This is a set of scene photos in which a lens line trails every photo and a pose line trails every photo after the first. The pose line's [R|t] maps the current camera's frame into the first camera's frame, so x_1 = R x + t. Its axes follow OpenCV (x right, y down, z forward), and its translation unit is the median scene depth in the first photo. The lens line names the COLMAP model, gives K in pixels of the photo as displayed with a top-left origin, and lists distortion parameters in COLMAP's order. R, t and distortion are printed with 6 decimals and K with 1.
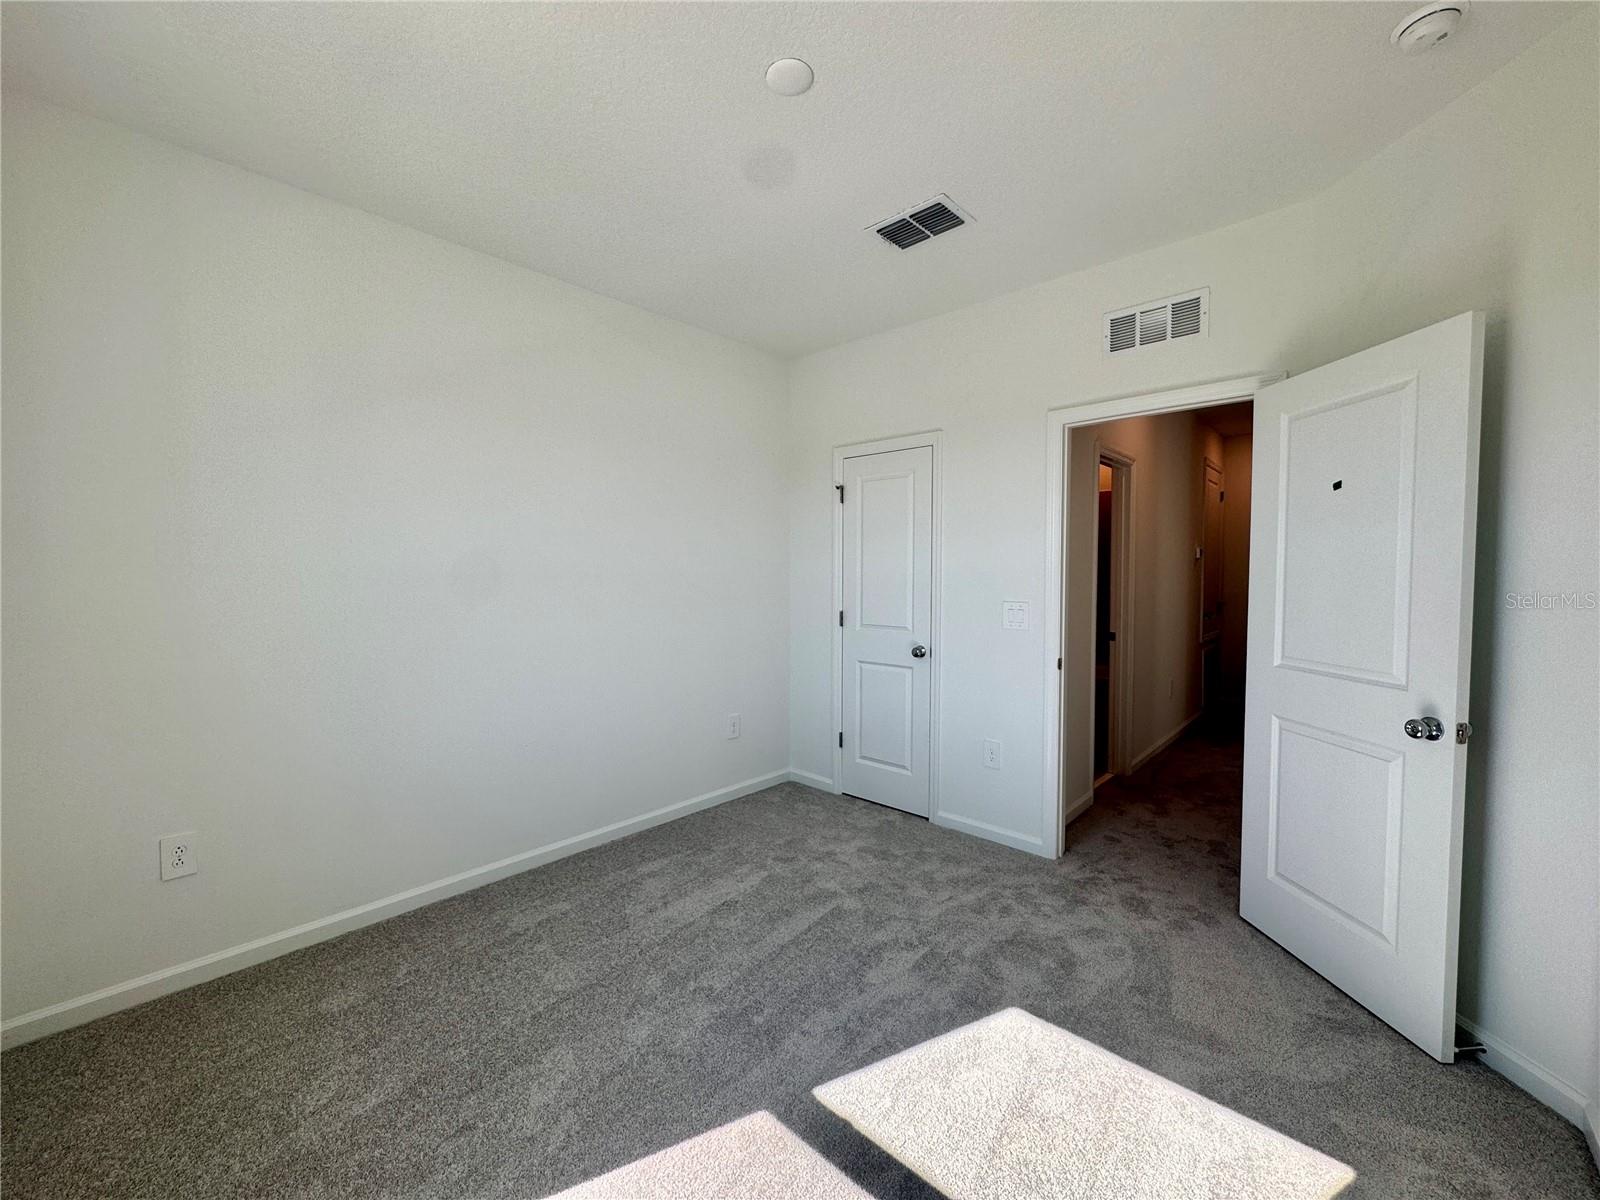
lens RADIAL K [[643.2, 0, 793.8], [0, 643.2, 600.0], [0, 0, 1]] dist [-0.002126, 0.000476]
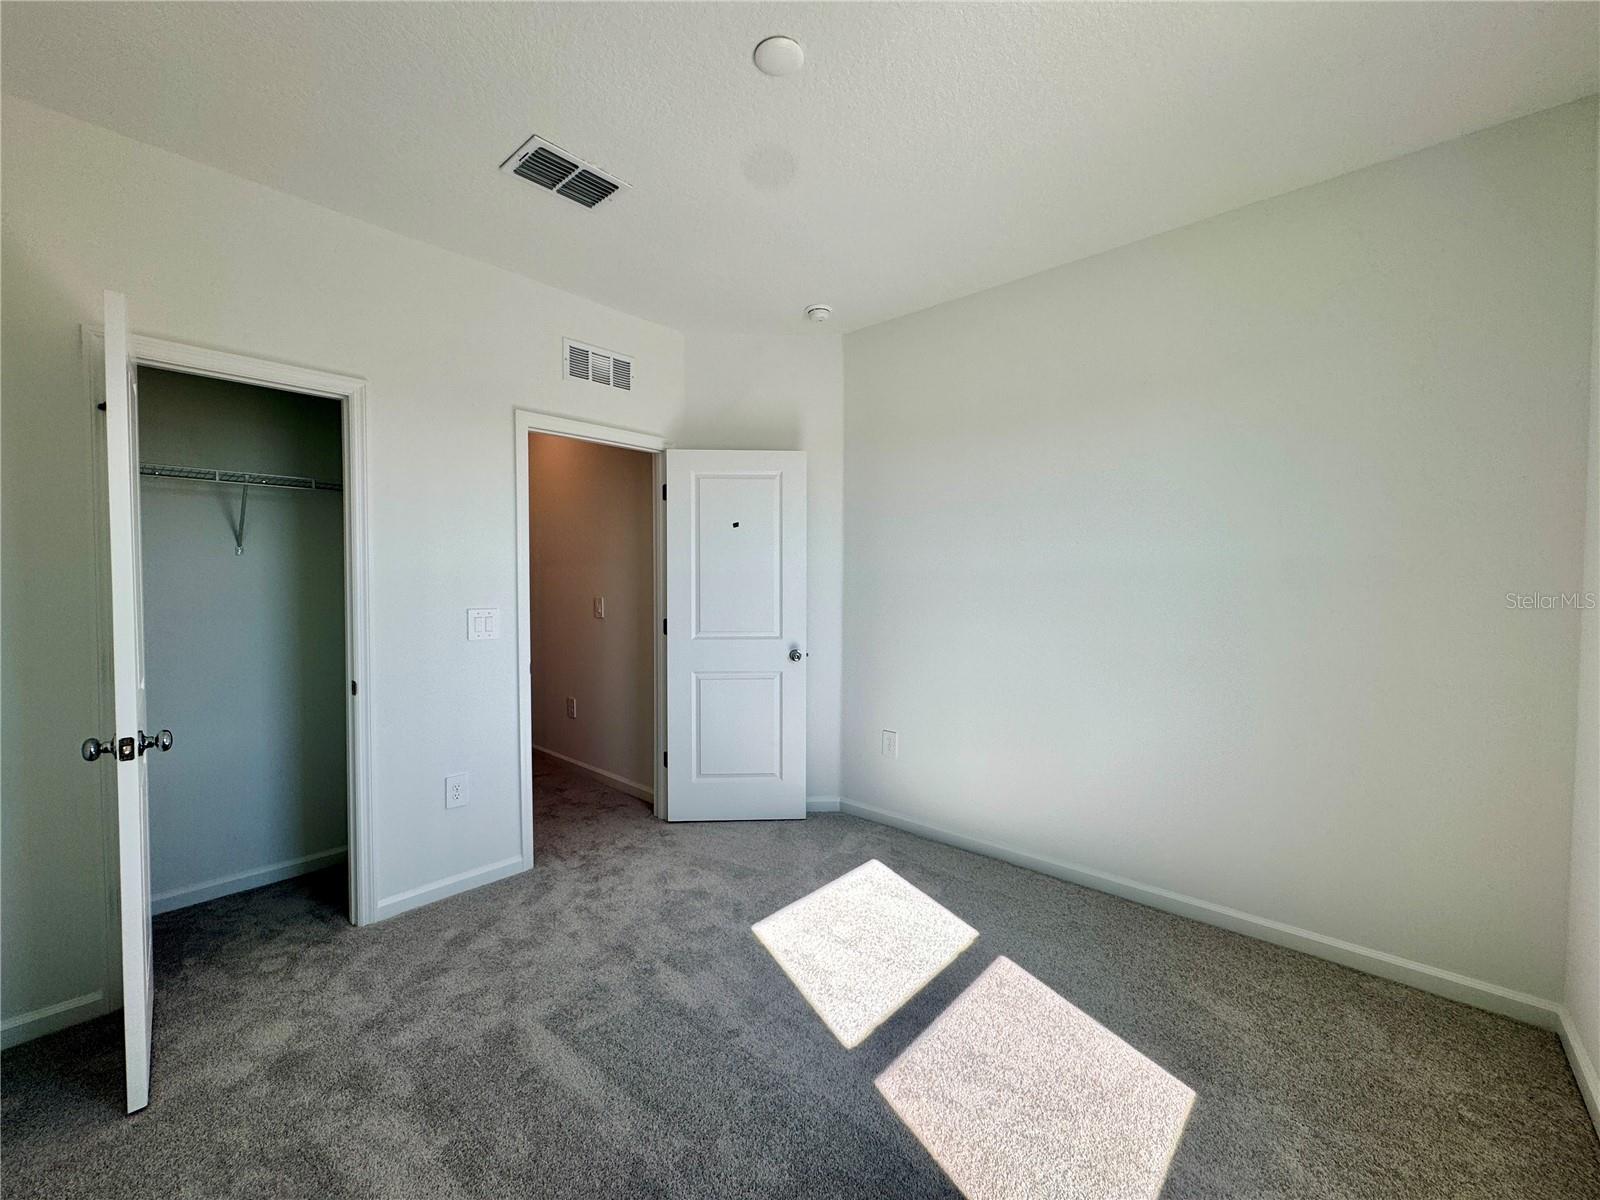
lens RADIAL K [[643.2, 0, 799.1], [0, 643.2, 600.4], [0, 0, 1]] dist [-0.002126, 0.000476]
pose [[-0.019473, -0.030682, 0.999339, -0.719722], [0.043612, 0.998552, 0.031507, -0.022739], [-0.998859, 0.044196, -0.018107, 0.745389]]
